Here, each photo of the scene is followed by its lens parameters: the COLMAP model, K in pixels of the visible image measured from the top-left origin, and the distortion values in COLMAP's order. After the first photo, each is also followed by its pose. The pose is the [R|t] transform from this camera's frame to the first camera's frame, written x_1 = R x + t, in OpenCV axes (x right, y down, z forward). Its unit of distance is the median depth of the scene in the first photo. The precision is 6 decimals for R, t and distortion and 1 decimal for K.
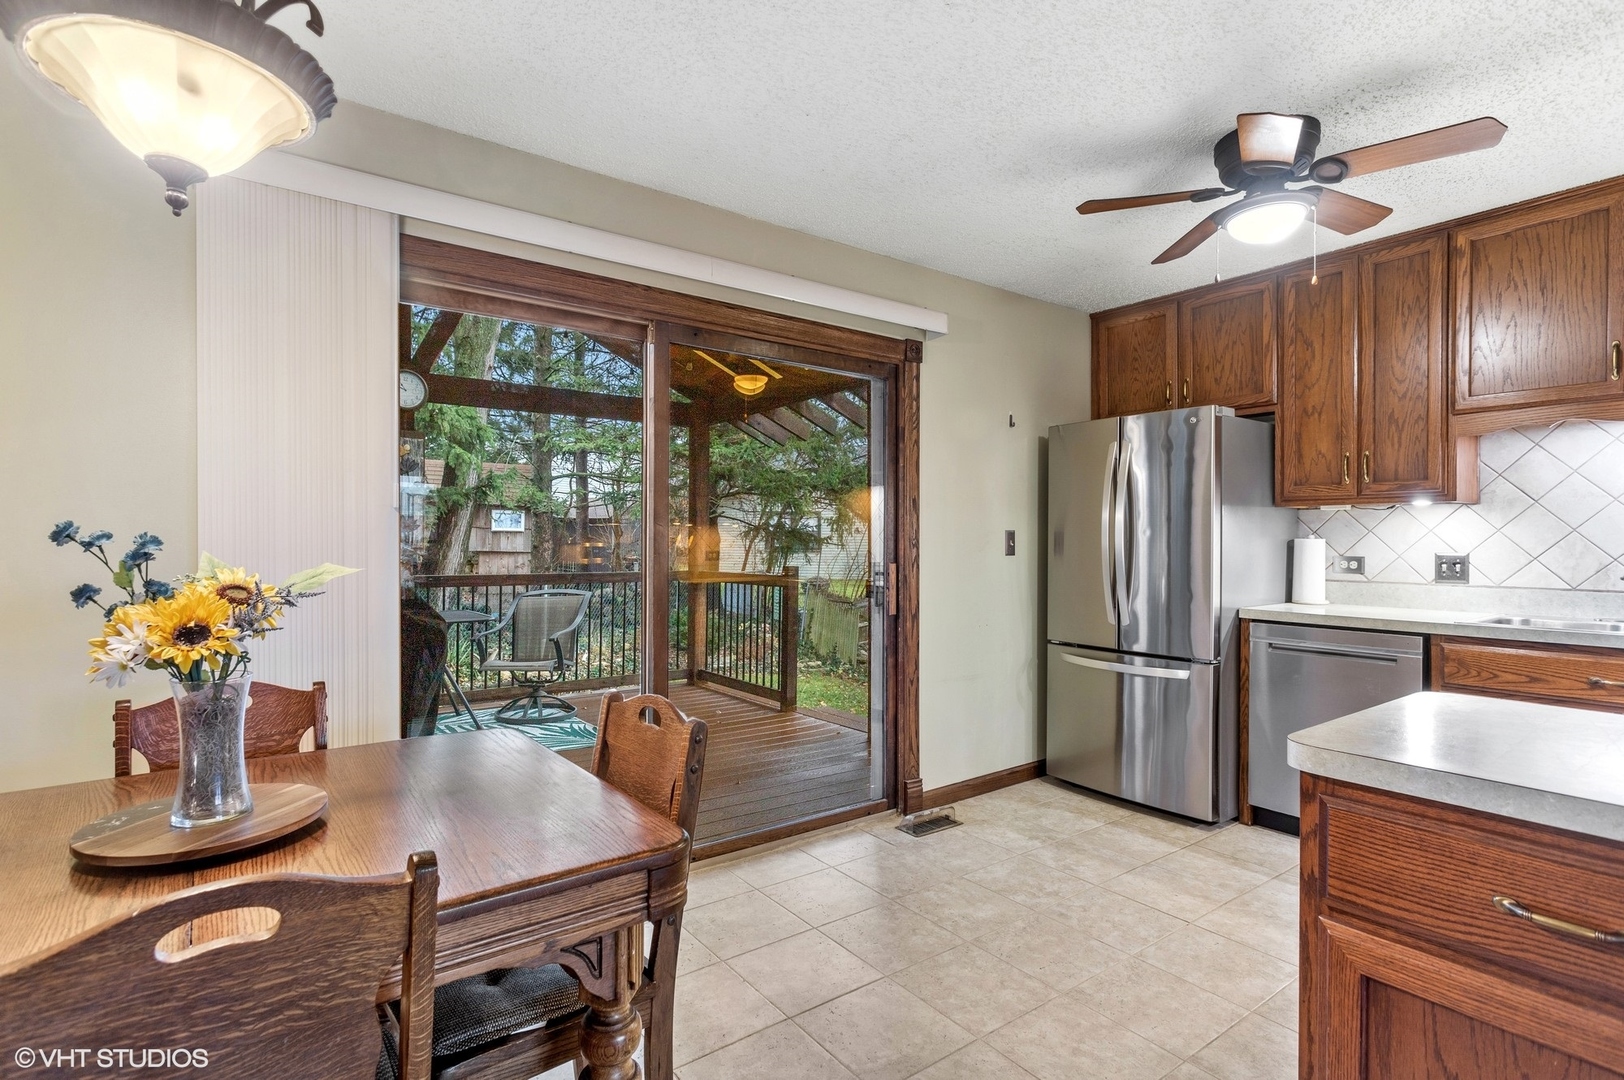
lens RADIAL K [[786.7, 0, 809.1], [0, 786.7, 546.6], [0, 0, 1]] dist [0.008844, 0.000593]
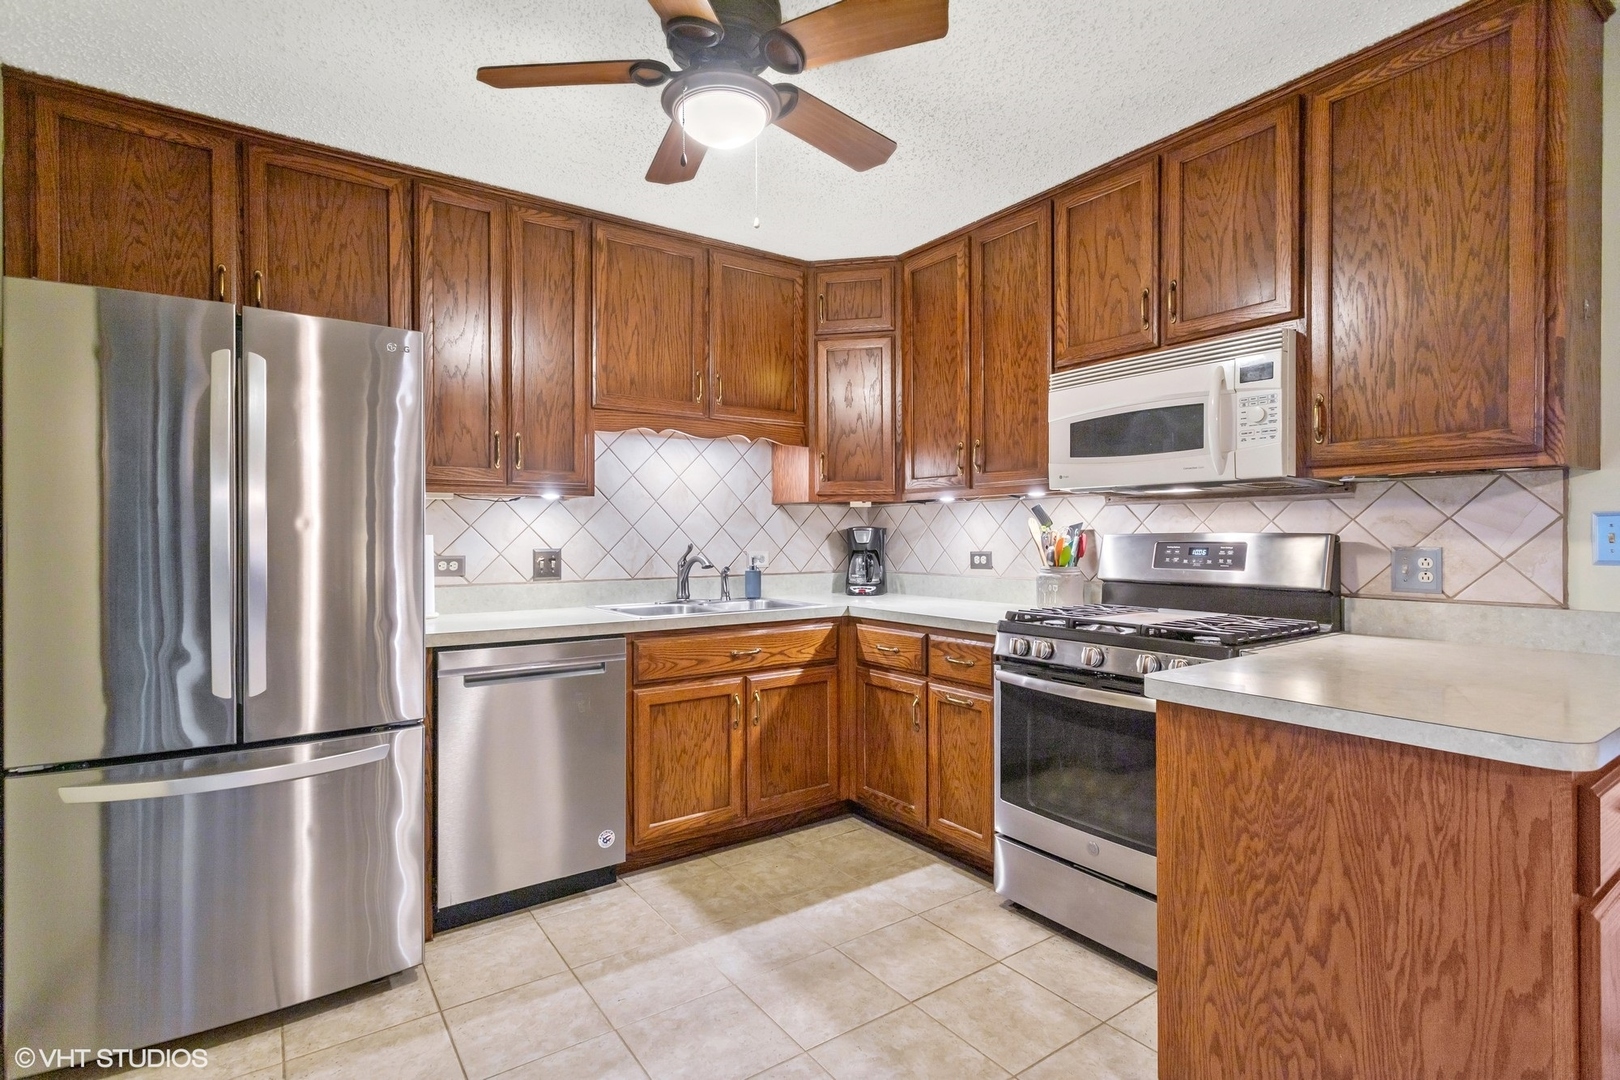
lens RADIAL K [[781.2, 0, 808.2], [0, 781.2, 532.4], [0, 0, 1]] dist [0.000323, 0.000280]
pose [[0.025655, 0.003379, 0.999665, -0.137202], [0.012788, 0.999911, -0.003708, -0.004858], [-0.999589, 0.012879, 0.025609, 0.658300]]
